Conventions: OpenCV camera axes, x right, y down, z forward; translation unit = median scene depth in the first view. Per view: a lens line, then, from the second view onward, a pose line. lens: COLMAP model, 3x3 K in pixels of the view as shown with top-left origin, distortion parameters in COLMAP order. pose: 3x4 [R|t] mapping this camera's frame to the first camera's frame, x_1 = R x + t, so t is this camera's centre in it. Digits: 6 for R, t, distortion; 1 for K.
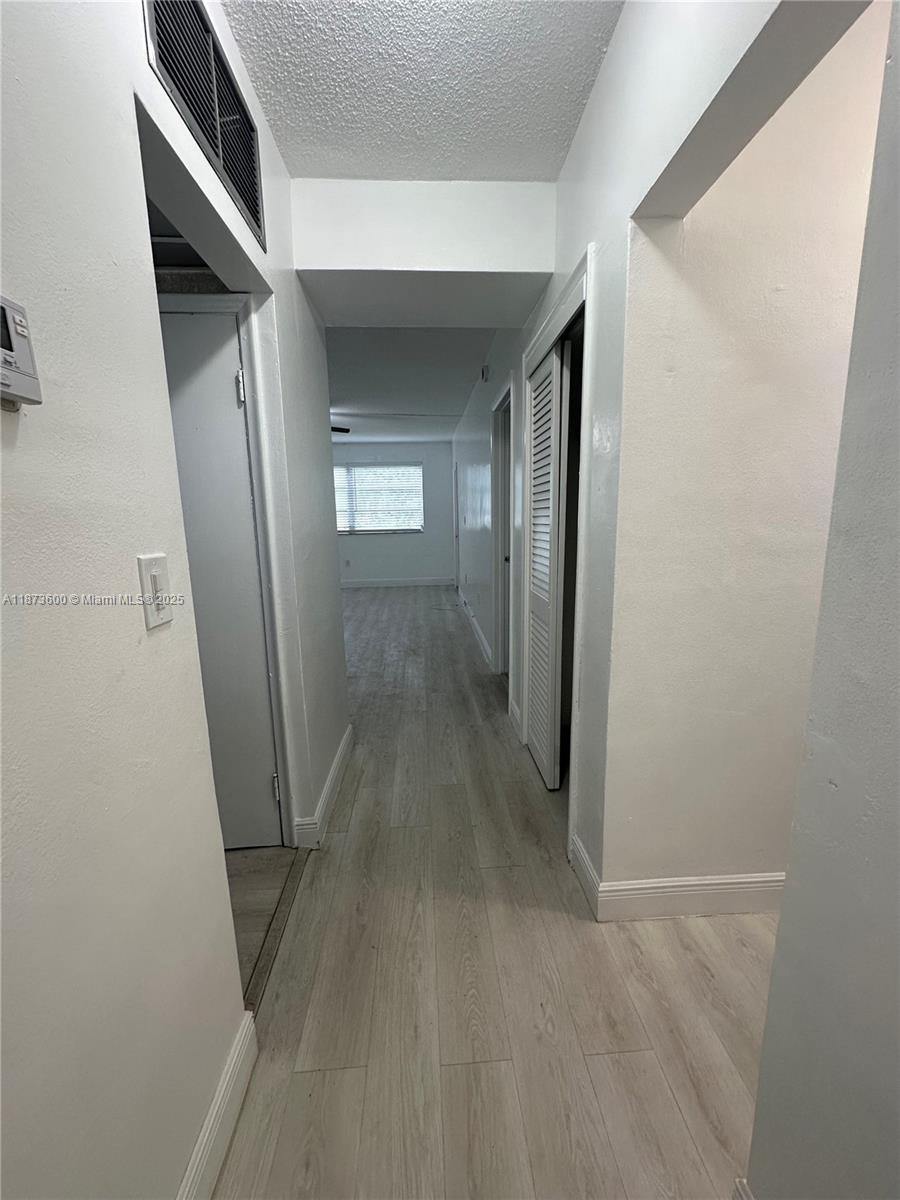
lens RADIAL K [[478.0, 0, 451.7], [0, 478.0, 598.9], [0, 0, 1]] dist [-0.004100, 0.000862]
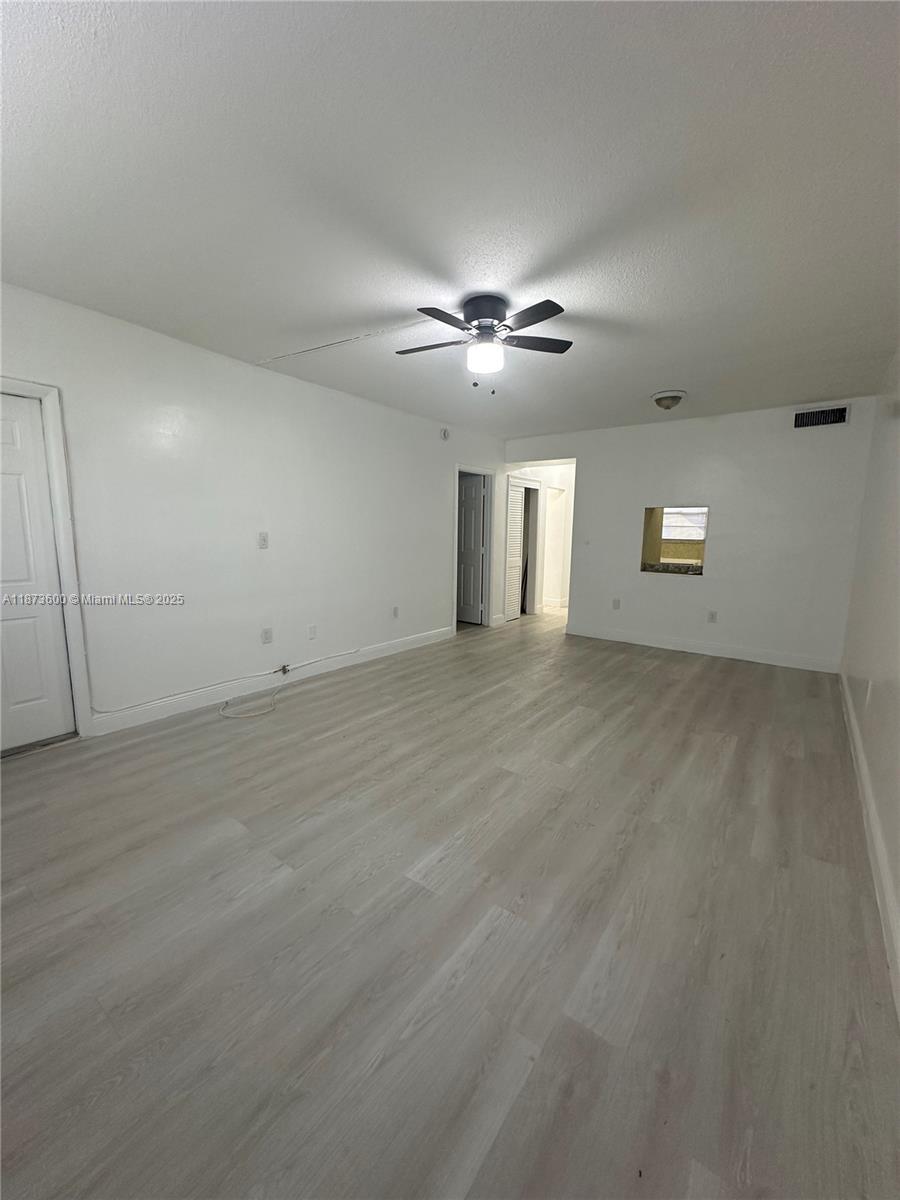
lens RADIAL K [[478.0, 0, 449.9], [0, 478.0, 599.0], [0, 0, 1]] dist [-0.004100, 0.000862]
pose [[-0.759312, -0.089734, 0.644510, -0.845645], [0.112979, 0.957225, 0.266375, -0.352024], [-0.640845, 0.275078, -0.716694, 2.017808]]
